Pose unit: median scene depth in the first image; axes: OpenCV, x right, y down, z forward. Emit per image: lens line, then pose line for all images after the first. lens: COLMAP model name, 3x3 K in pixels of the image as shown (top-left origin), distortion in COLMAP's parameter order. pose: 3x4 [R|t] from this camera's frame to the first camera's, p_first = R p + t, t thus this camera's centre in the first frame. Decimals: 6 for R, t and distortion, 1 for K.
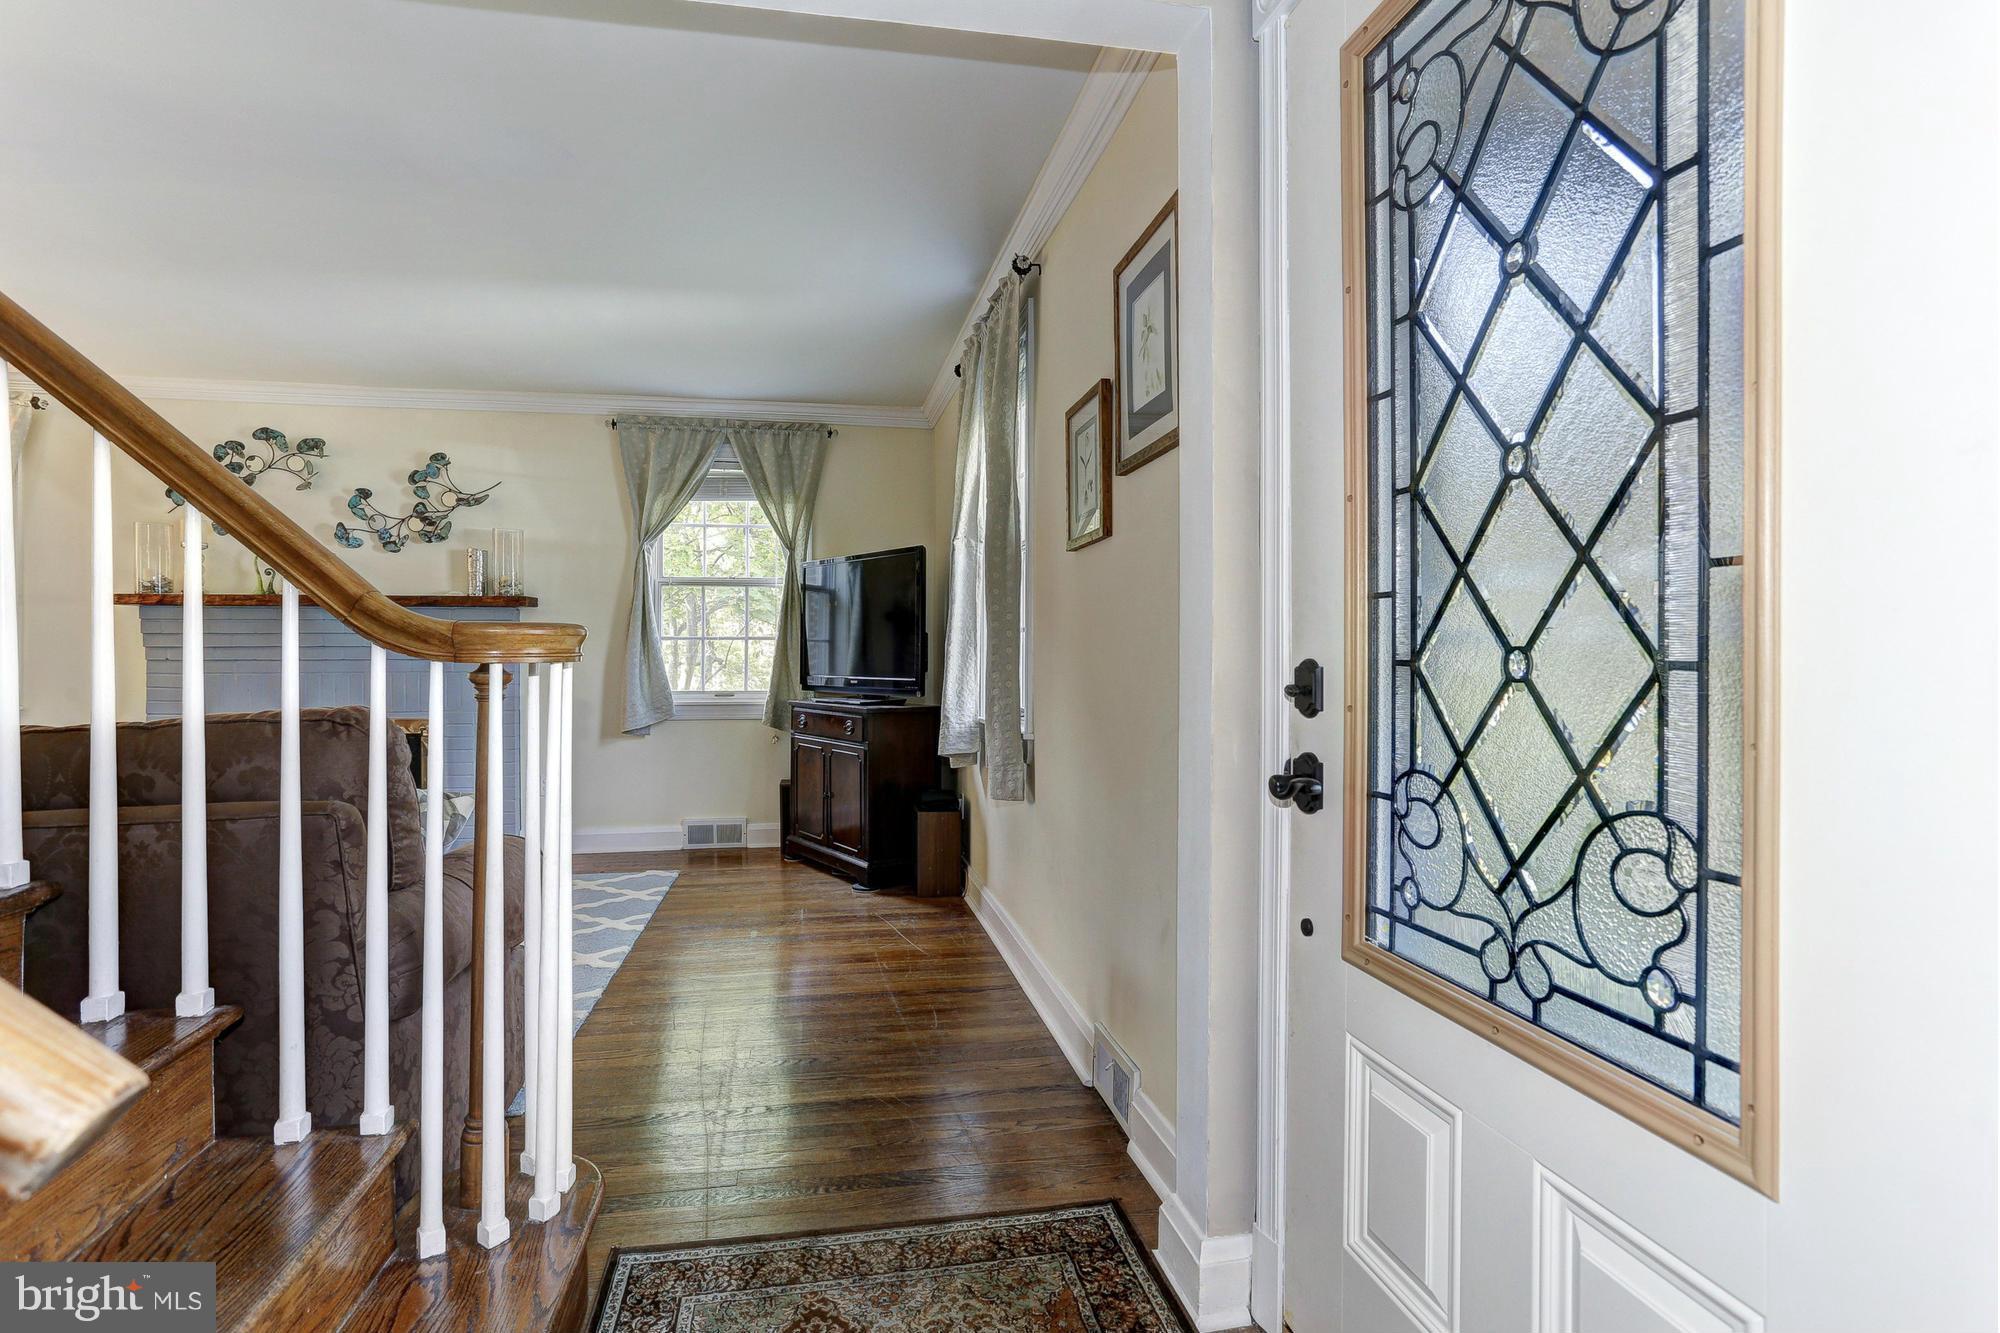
lens RADIAL K [[985.7, 0, 992.0], [0, 985.7, 664.9], [0, 0, 1]] dist [-0.027563, 0.013116]
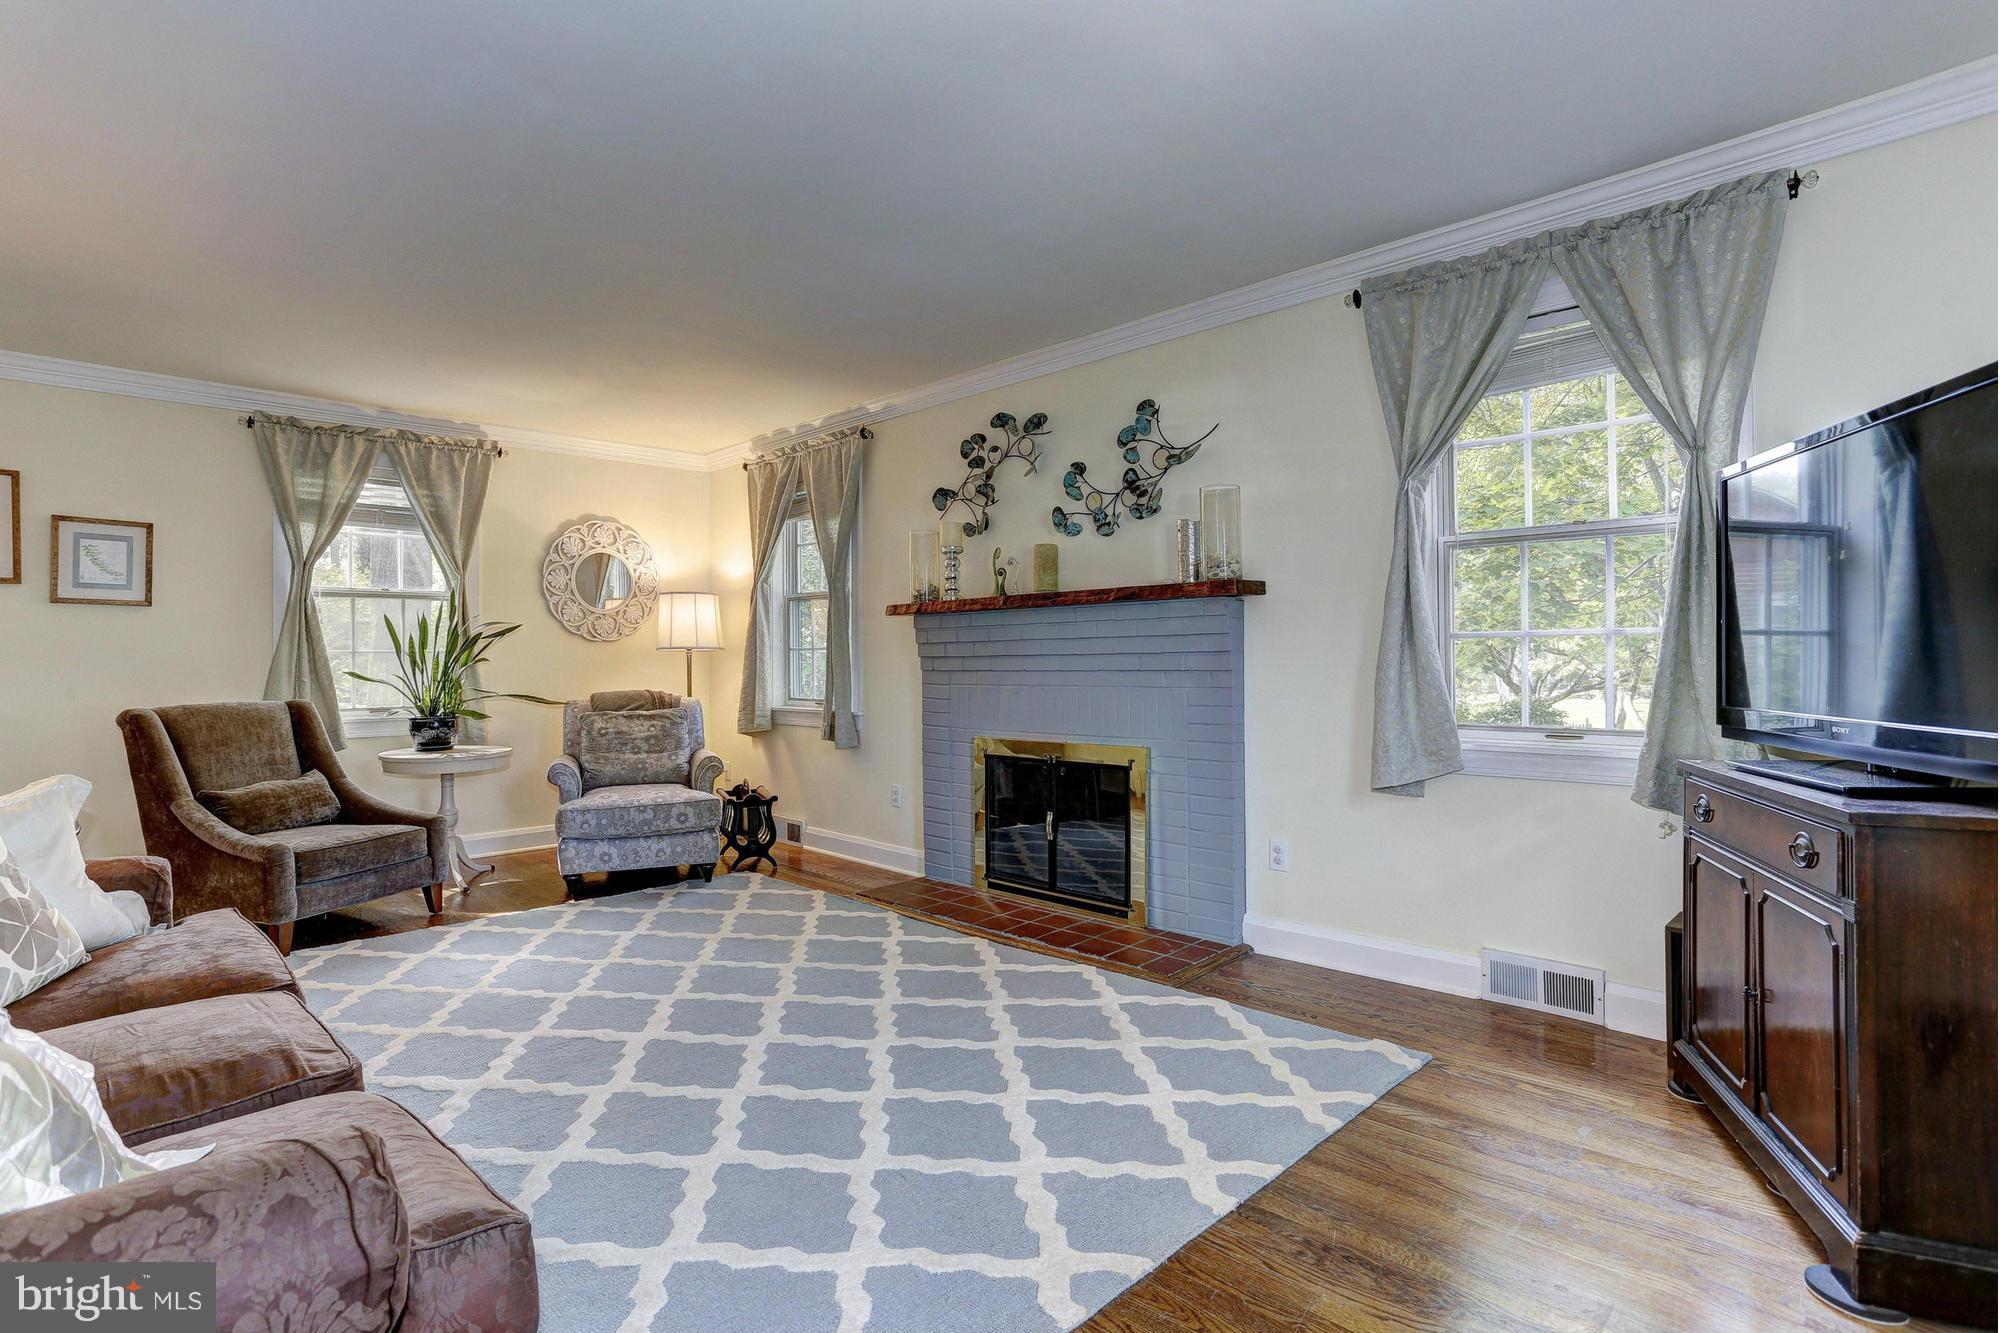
lens RADIAL K [[985.7, 0, 987.6], [0, 985.7, 656.9], [0, 0, 1]] dist [-0.027563, 0.013116]
pose [[0.581193, -0.008222, -0.813724, -0.012749], [0.005286, 0.999966, -0.006328, -0.011511], [0.813748, -0.000623, 0.581217, 0.446974]]
